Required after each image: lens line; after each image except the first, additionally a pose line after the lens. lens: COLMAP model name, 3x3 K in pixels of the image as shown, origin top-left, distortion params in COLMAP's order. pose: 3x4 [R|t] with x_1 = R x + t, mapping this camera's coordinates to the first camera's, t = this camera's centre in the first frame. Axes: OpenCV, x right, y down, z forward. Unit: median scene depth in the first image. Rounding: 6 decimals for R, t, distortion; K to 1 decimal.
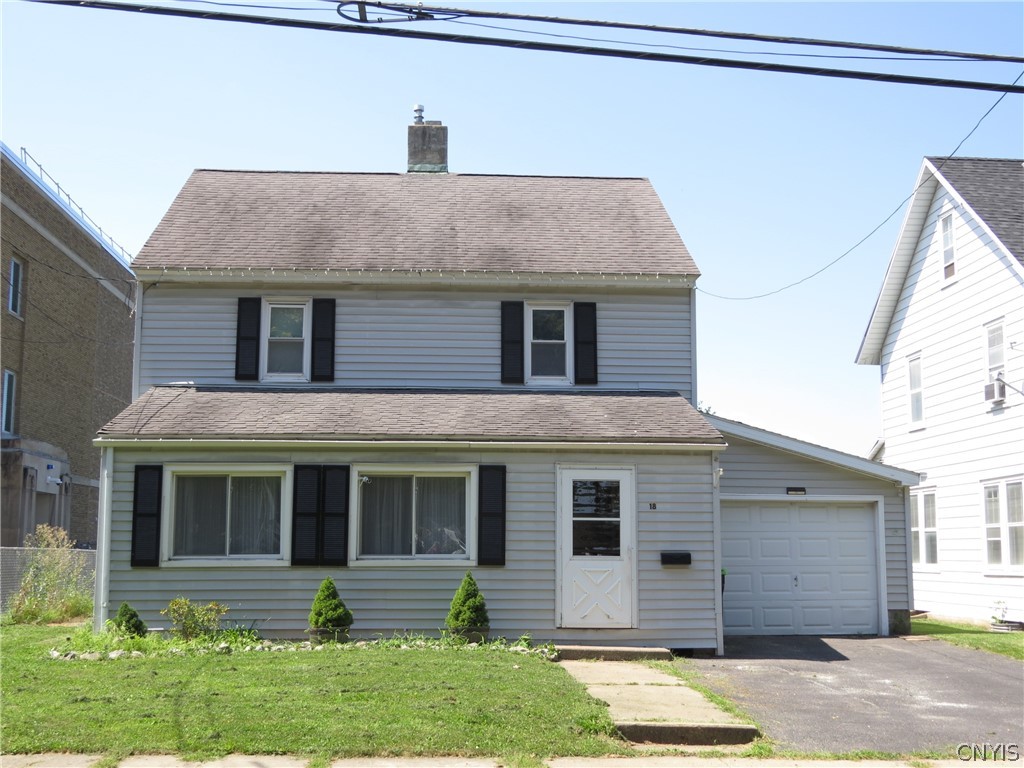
lens RADIAL K [[1205.3, 0, 512.0], [0, 1205.3, 384.0], [0, 0, 1]] dist [-0.023734, -0.018300]
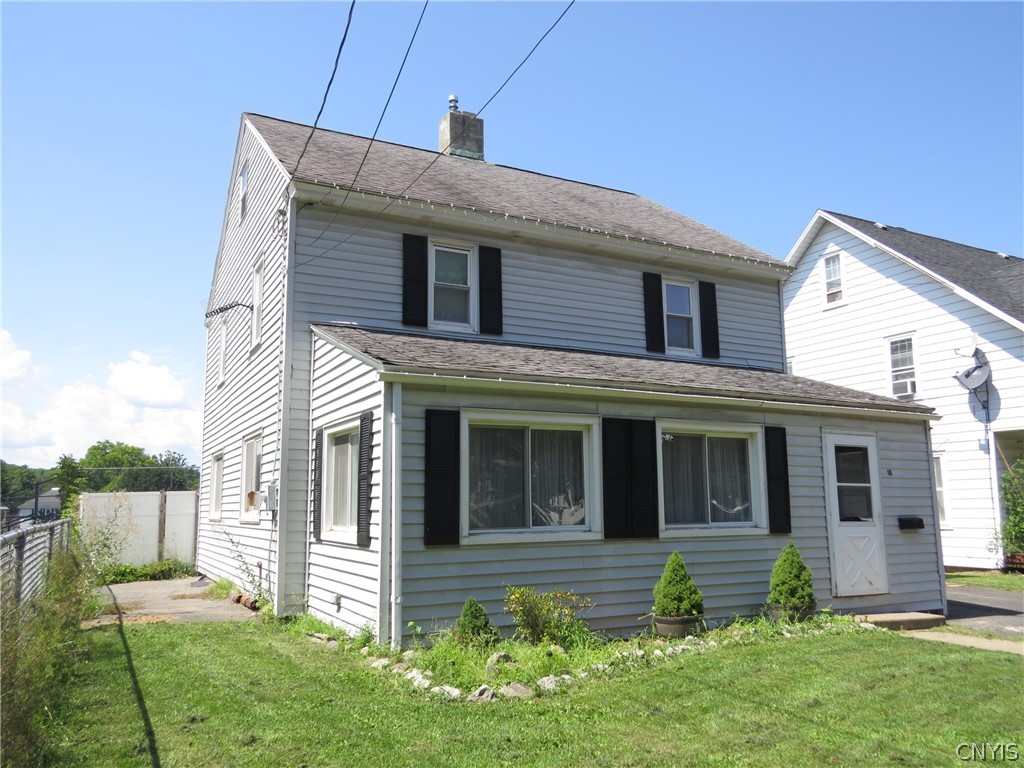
lens RADIAL K [[788.5, 0, 512.0], [0, 788.5, 384.0], [0, 0, 1]] dist [0.008270, -0.002317]
pose [[0.916402, 0.056135, 0.396303, -0.449061], [-0.051297, 0.998423, -0.022806, 0.058097], [-0.396958, 0.000570, 0.917836, 0.508853]]
